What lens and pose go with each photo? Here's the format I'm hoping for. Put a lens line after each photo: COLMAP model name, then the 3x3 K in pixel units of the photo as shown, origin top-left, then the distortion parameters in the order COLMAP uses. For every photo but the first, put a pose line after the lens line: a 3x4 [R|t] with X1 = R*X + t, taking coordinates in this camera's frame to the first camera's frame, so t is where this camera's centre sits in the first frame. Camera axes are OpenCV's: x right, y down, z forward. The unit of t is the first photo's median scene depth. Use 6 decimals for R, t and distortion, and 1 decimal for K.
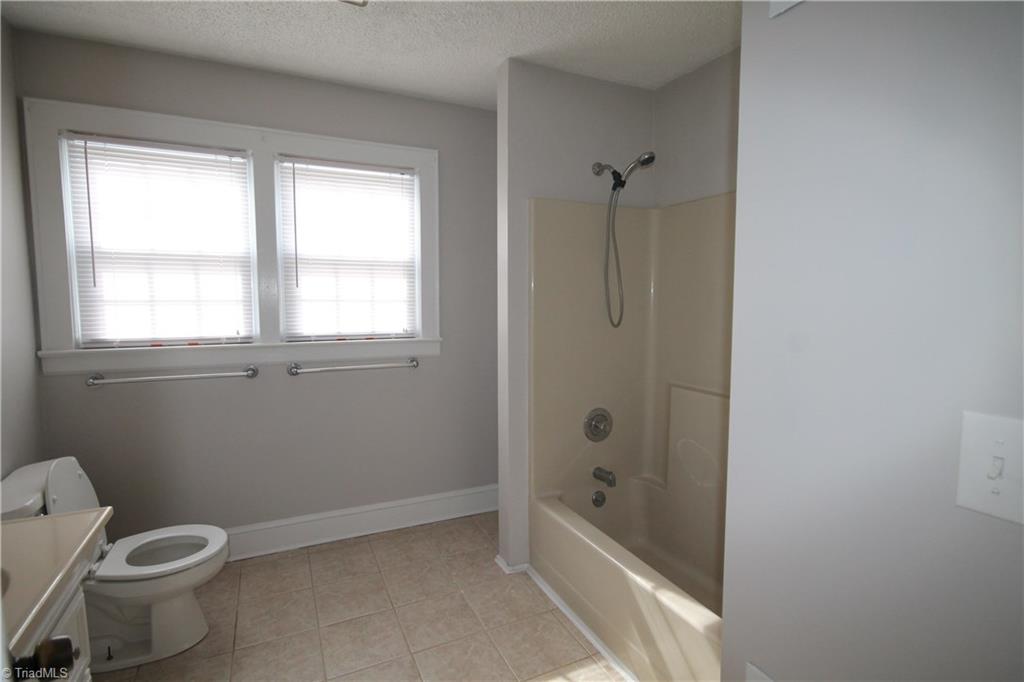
lens RADIAL K [[505.3, 0, 515.9], [0, 505.3, 337.8], [0, 0, 1]] dist [0.003983, 0.000749]
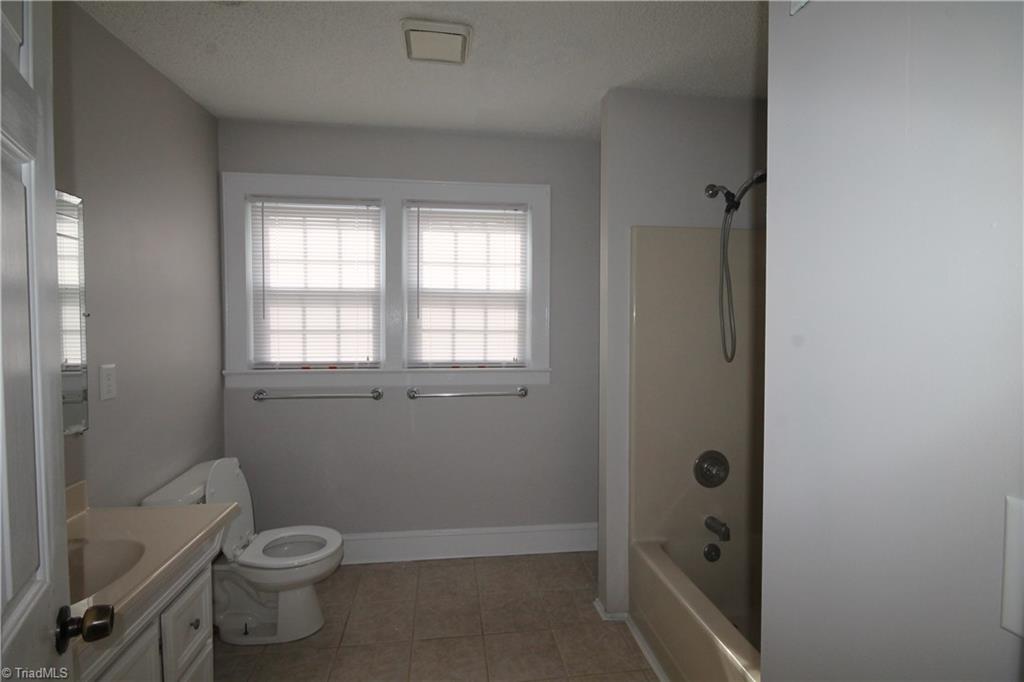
lens RADIAL K [[505.3, 0, 515.9], [0, 505.3, 337.8], [0, 0, 1]] dist [0.003983, 0.000749]
pose [[0.953300, 0.009324, -0.301882, 0.107898], [-0.025828, 0.998379, -0.050724, -0.007891], [0.300920, 0.056152, 0.951995, 0.021353]]
